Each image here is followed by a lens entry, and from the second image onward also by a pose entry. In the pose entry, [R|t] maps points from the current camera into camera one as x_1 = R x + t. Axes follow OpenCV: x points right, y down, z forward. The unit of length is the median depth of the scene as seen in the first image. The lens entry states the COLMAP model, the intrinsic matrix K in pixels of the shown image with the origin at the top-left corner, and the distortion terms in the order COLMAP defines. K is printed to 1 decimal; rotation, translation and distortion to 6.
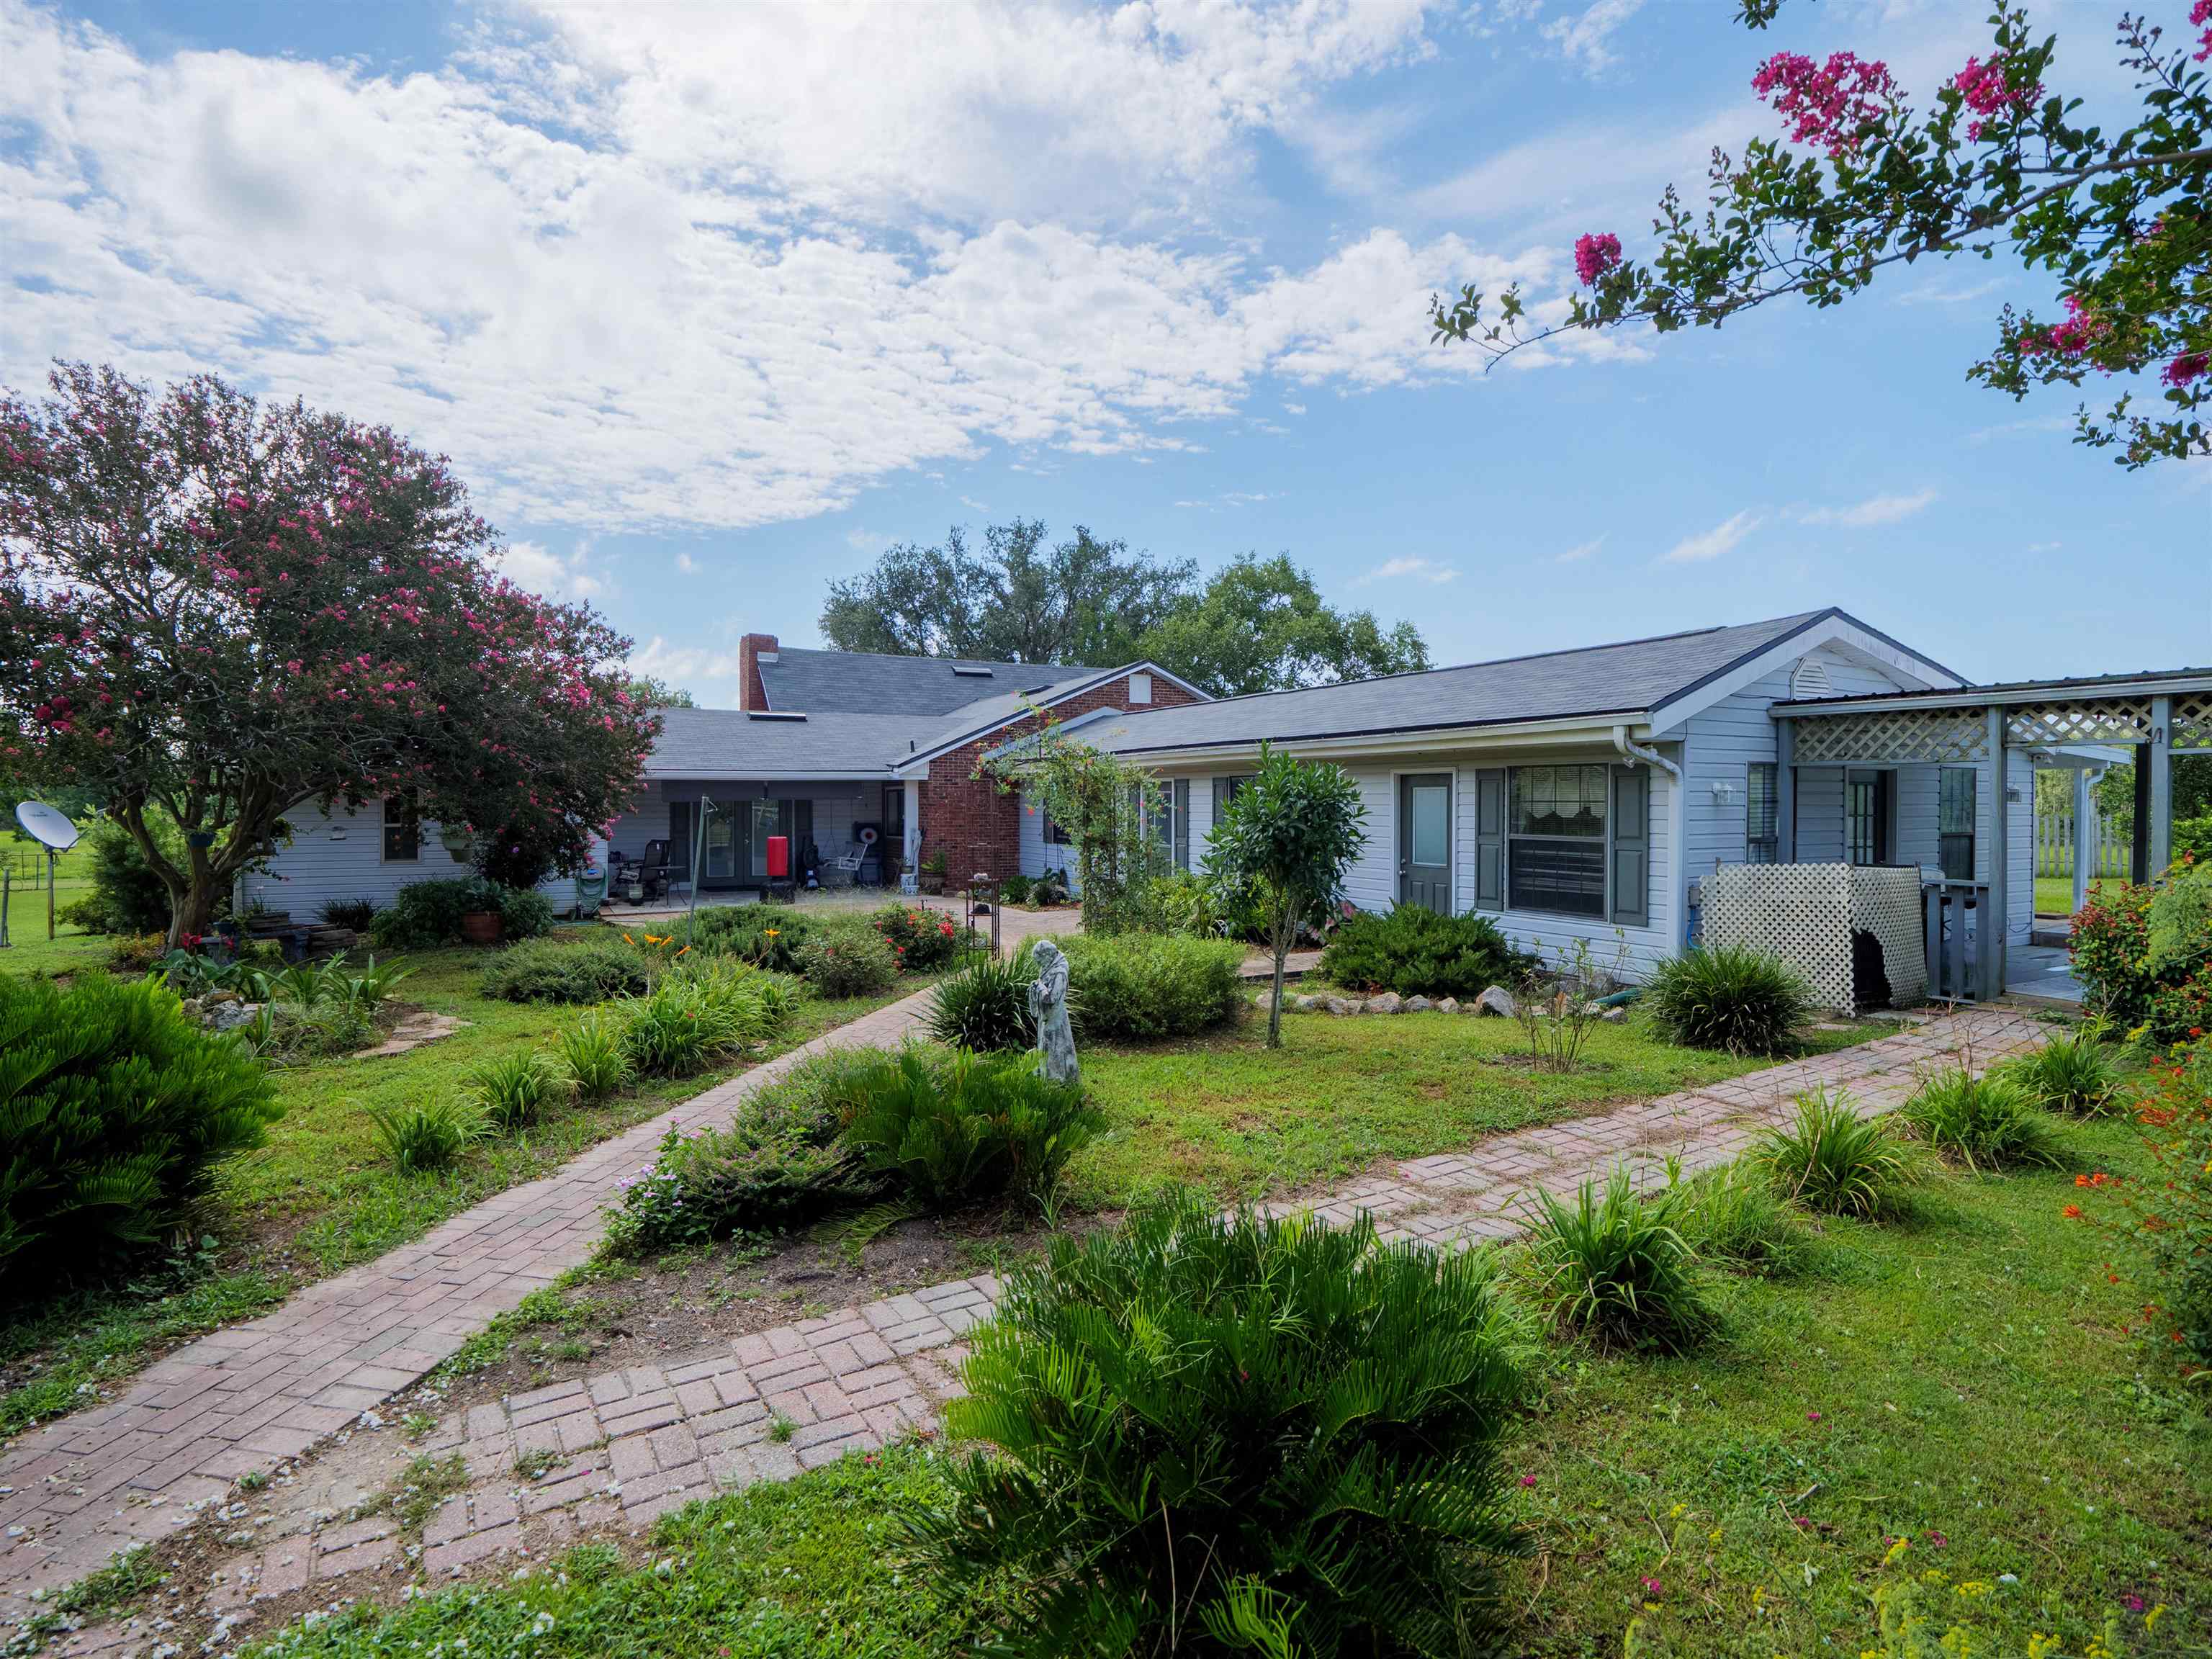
lens RADIAL K [[1092.8, 0, 1106.0], [0, 1092.8, 829.5], [0, 0, 1]] dist [-0.021093, 0.000252]
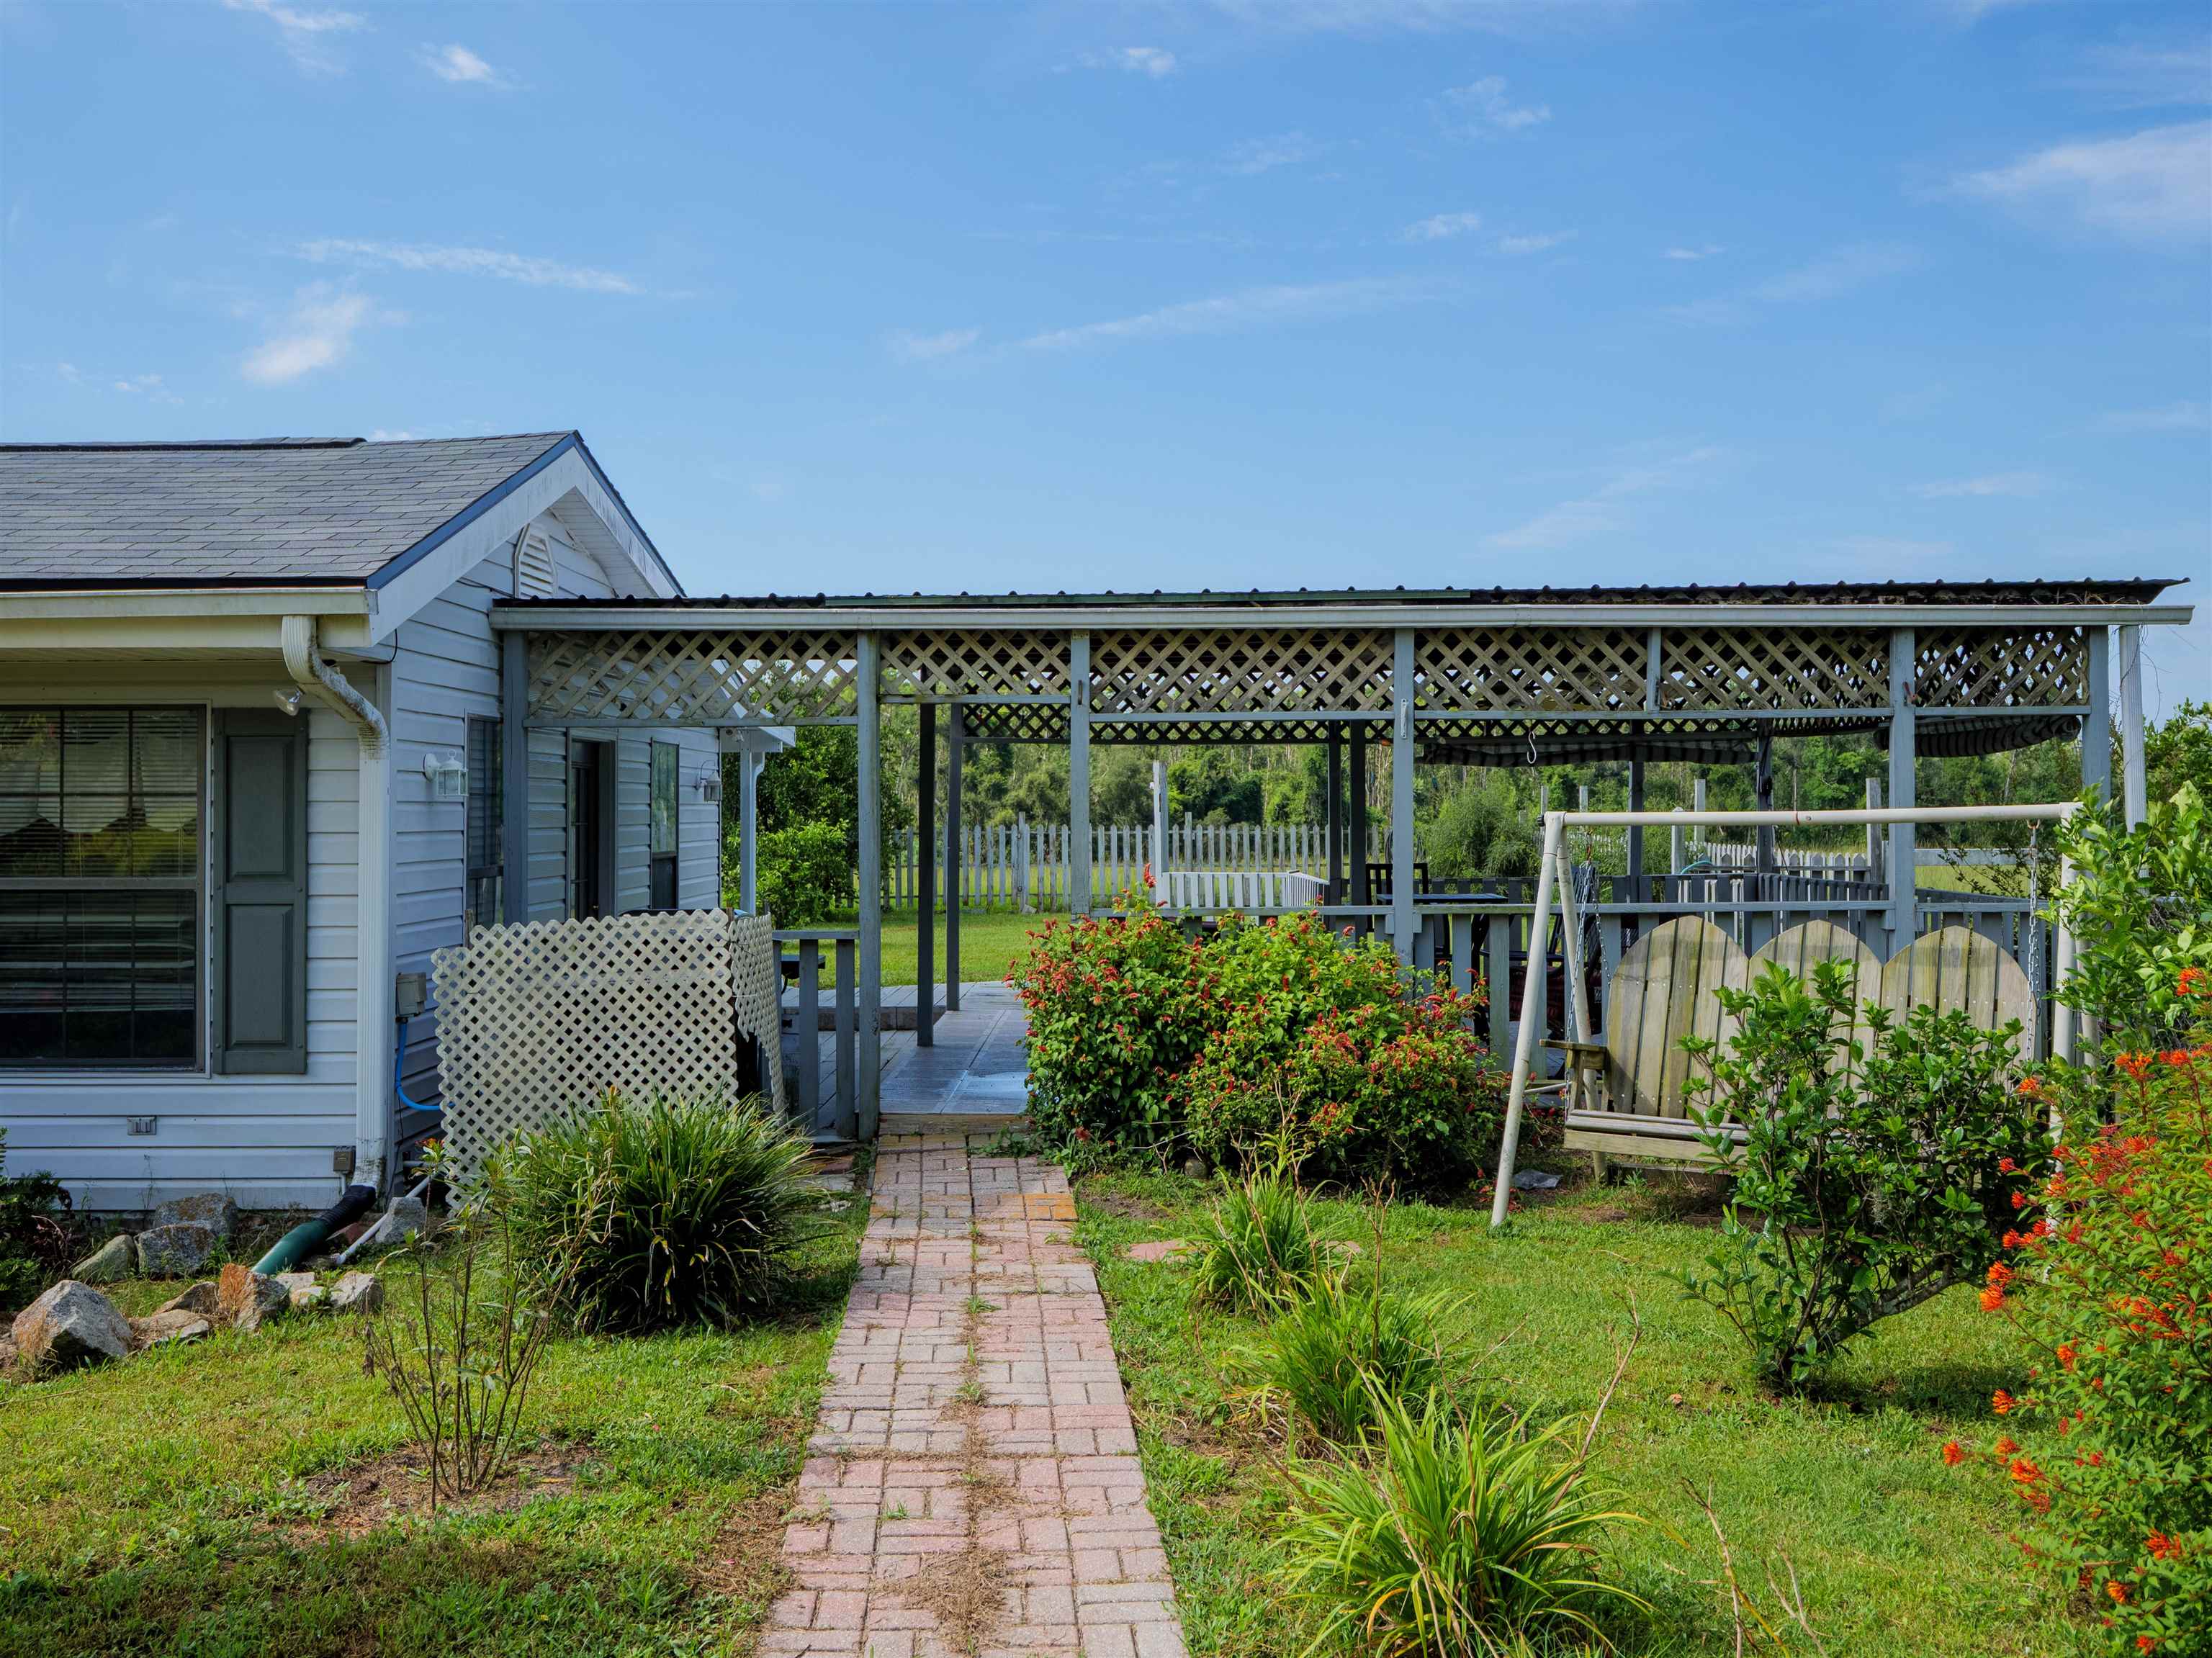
lens RADIAL K [[1969.8, 0, 1106.0], [0, 1969.8, 829.0], [0, 0, 1]] dist [-0.010141, -0.004835]
pose [[0.472878, -0.010737, 0.881062, -0.062224], [0.026202, 0.999655, -0.001881, -0.000953], [-0.880738, 0.023974, 0.472996, 0.343011]]
